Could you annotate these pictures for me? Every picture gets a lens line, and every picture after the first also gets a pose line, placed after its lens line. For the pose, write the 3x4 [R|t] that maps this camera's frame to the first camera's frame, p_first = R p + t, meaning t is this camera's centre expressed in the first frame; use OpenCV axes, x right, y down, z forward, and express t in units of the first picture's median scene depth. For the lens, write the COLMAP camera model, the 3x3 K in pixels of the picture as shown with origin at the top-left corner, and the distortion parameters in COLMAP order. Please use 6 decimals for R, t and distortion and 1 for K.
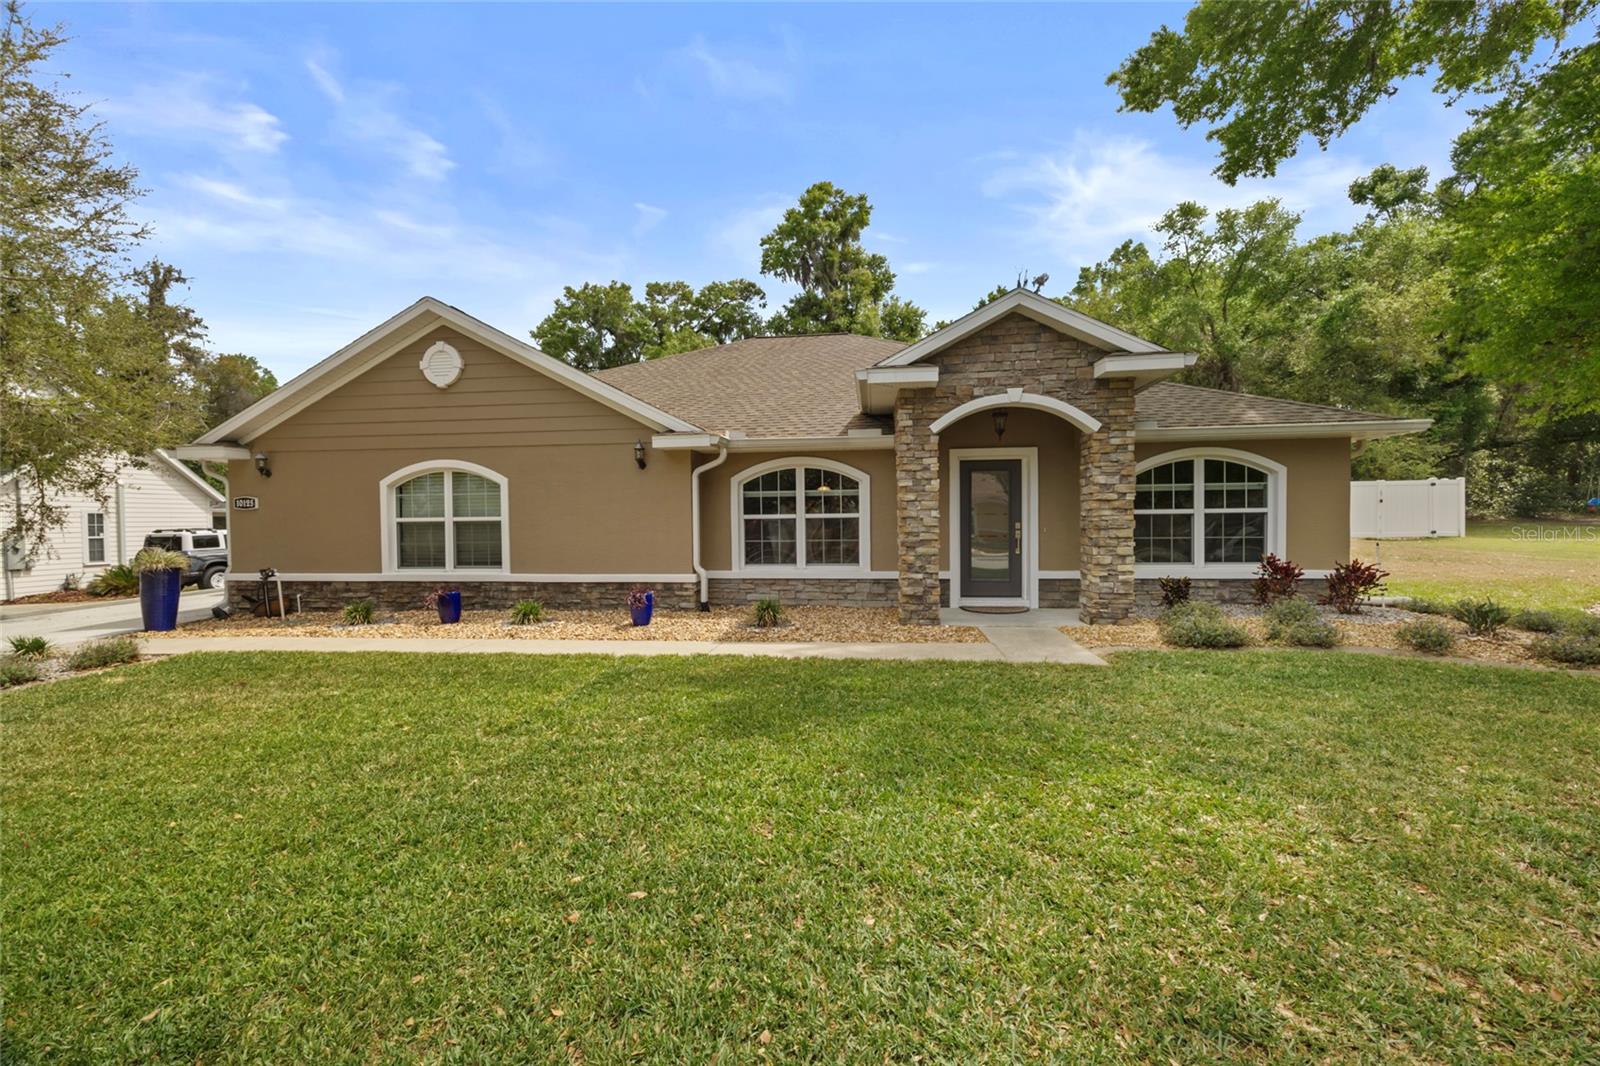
lens RADIAL K [[611.0, 0, 800.0], [0, 611.0, 533.0], [0, 0, 1]] dist [-0.001698, -0.000284]
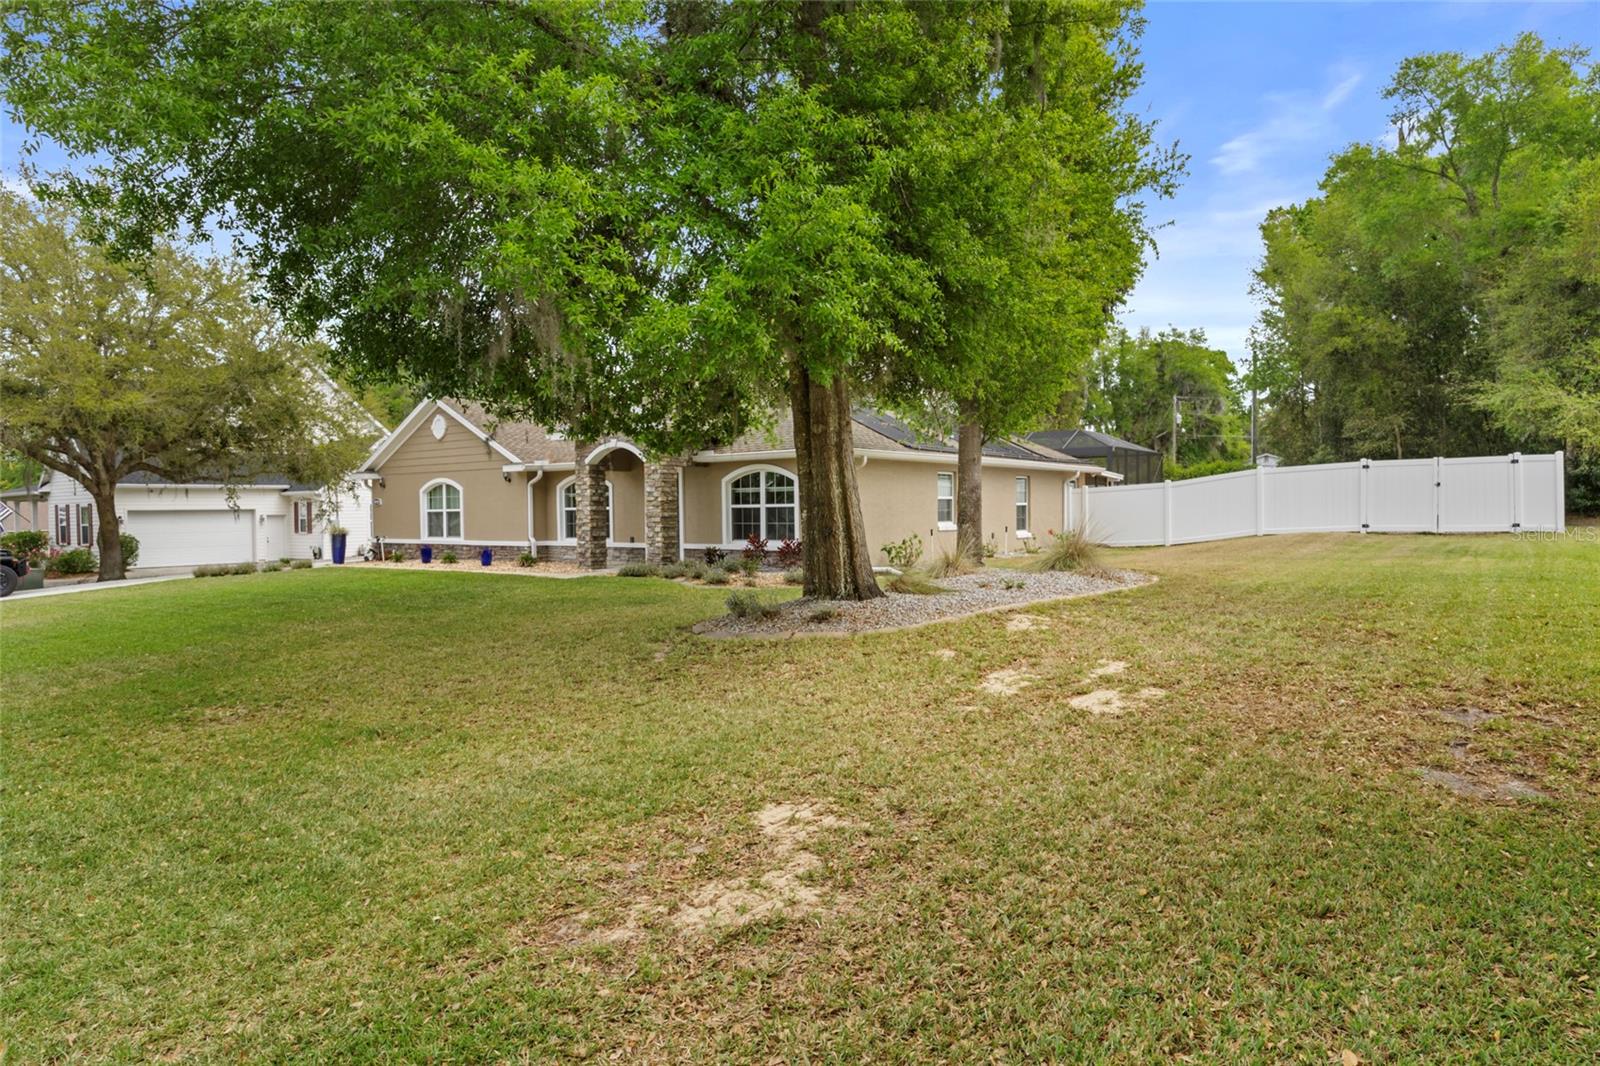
lens RADIAL K [[922.0, 0, 800.0], [0, 922.0, 533.0], [0, 0, 1]] dist [-0.025605, 0.000010]
pose [[0.870890, 0.012792, -0.491311, 1.724709], [-0.007019, 0.999883, 0.013593, 0.000386], [0.491428, -0.008389, 0.870878, -0.881431]]
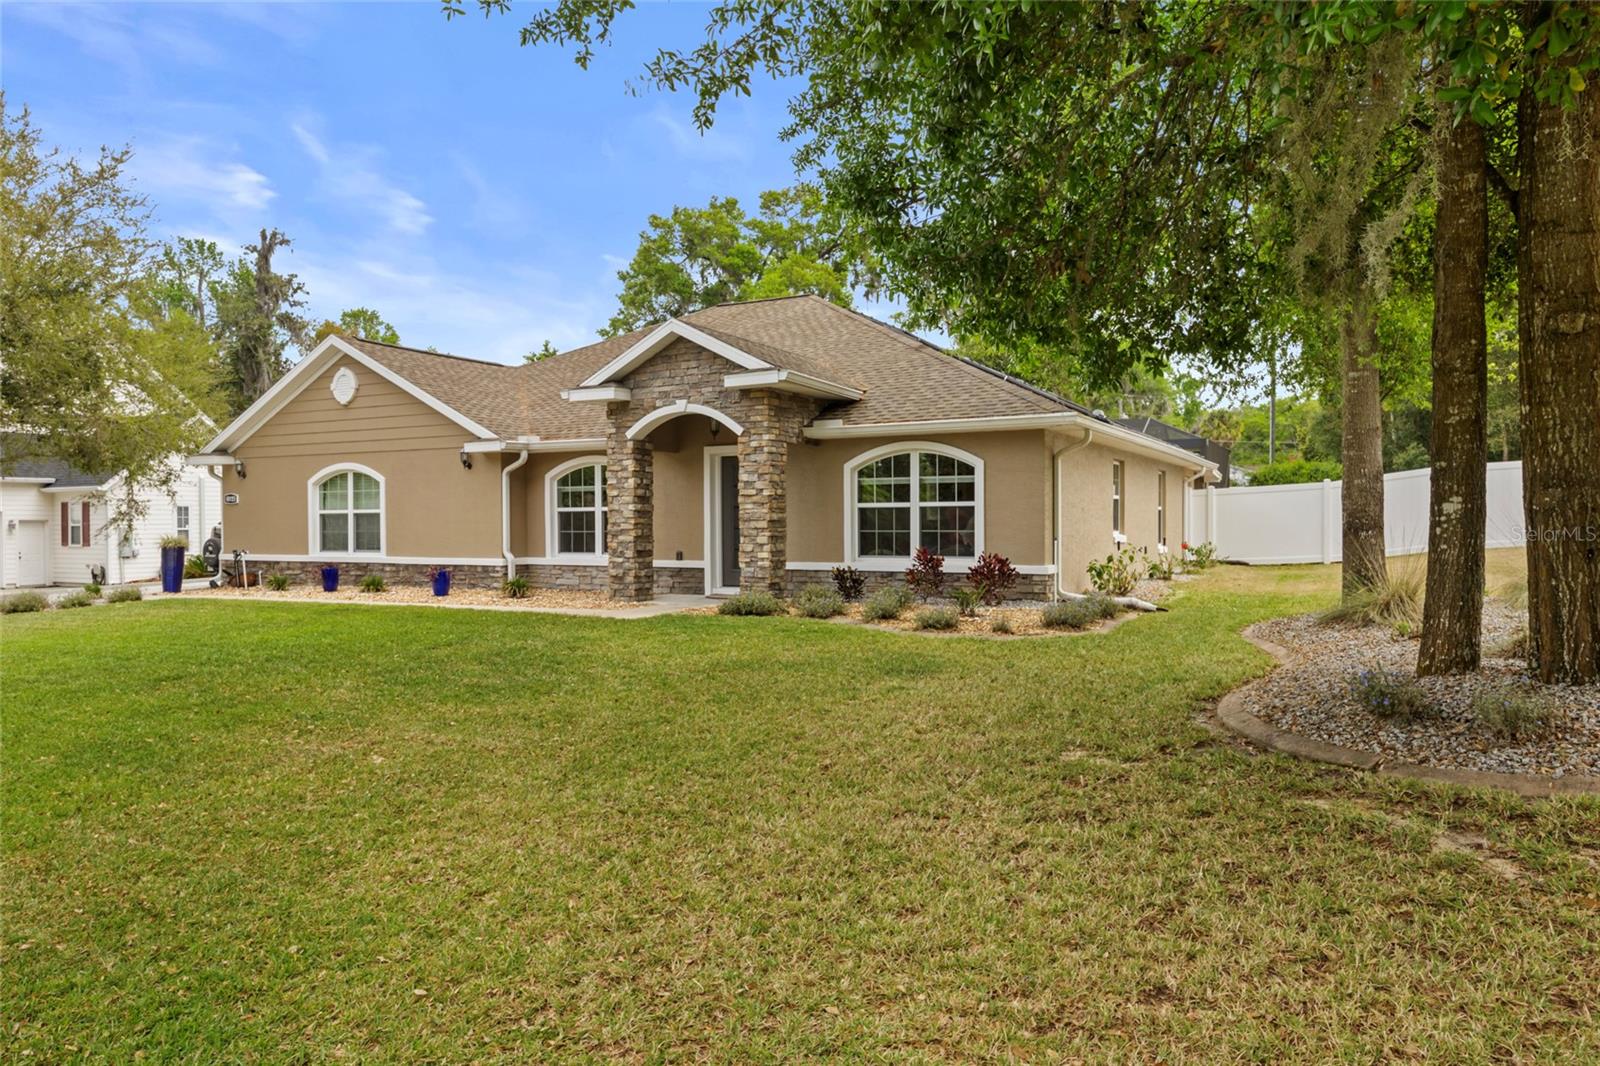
lens RADIAL K [[1035.1, 0, 800.0], [0, 1035.1, 533.0], [0, 0, 1]] dist [-0.014603, 0.001033]
pose [[0.934964, 0.009092, -0.354626, 1.002316], [-0.010661, 0.999940, -0.002471, 0.016036], [0.354582, 0.006091, 0.935005, -0.609480]]
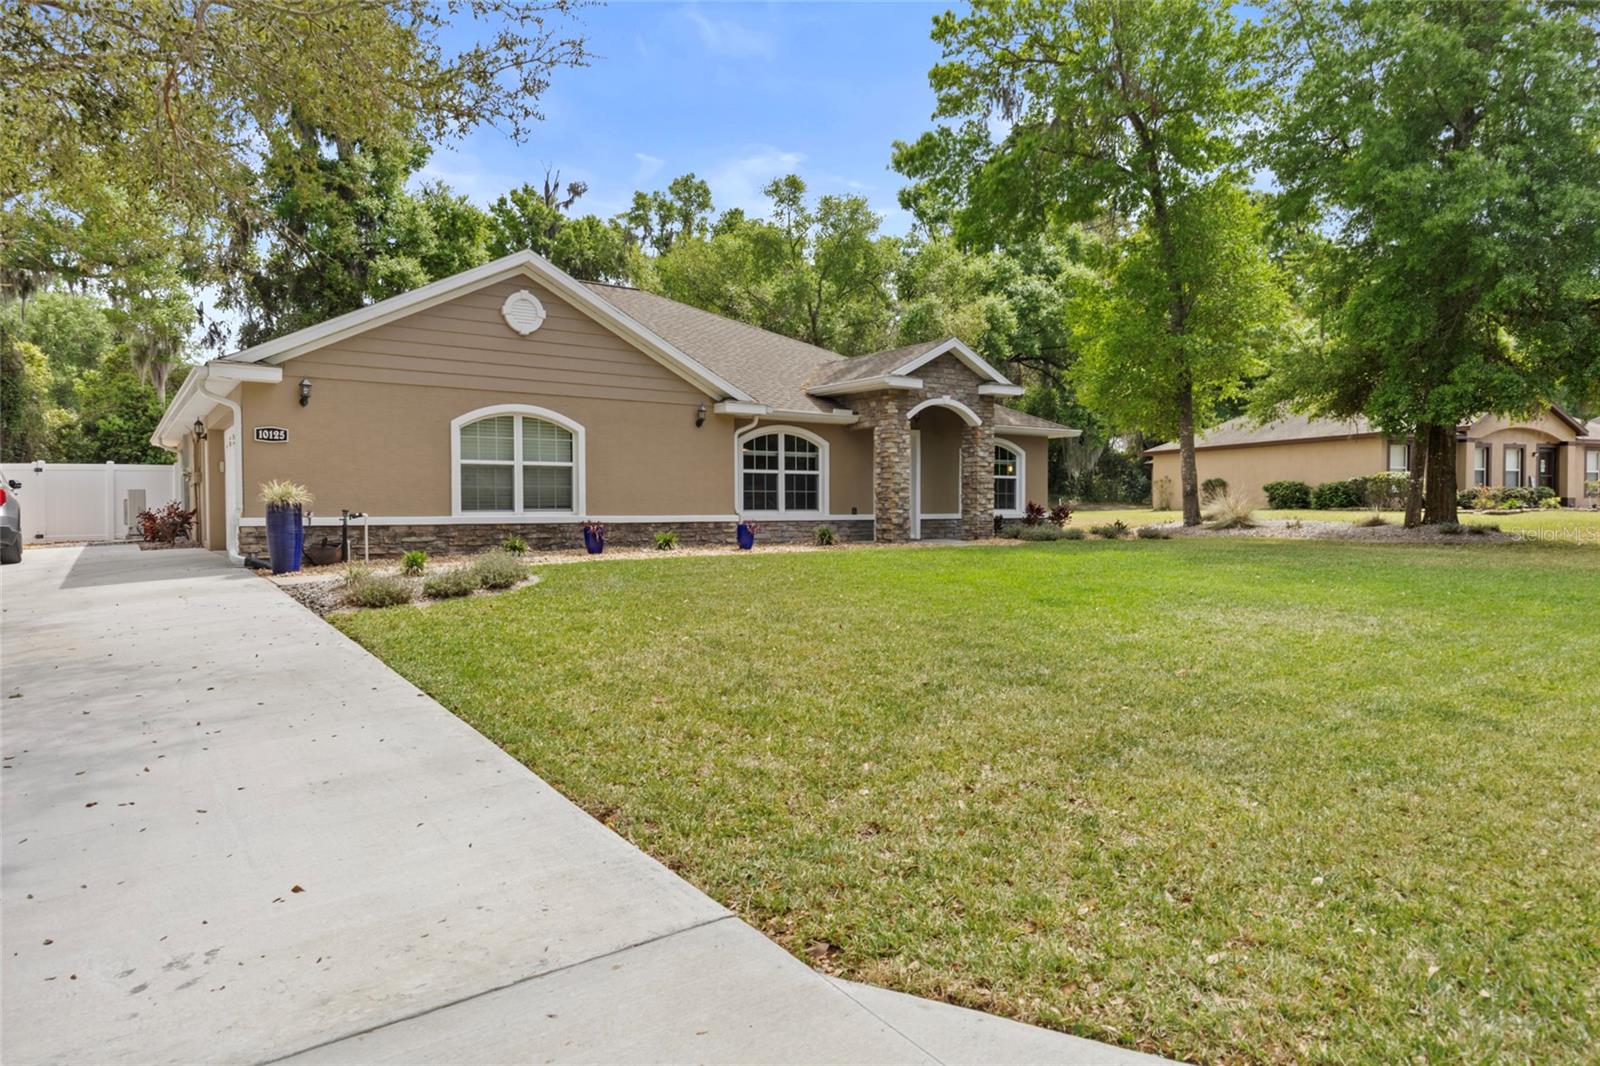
lens RADIAL K [[1005.2, 0, 800.0], [0, 1005.2, 533.0], [0, 0, 1]] dist [-0.003587, -0.000689]
pose [[0.732767, -0.006032, 0.680453, -1.392208], [0.010088, 0.999947, -0.002000, 0.103705], [-0.680404, 0.008330, 0.732789, -0.550445]]
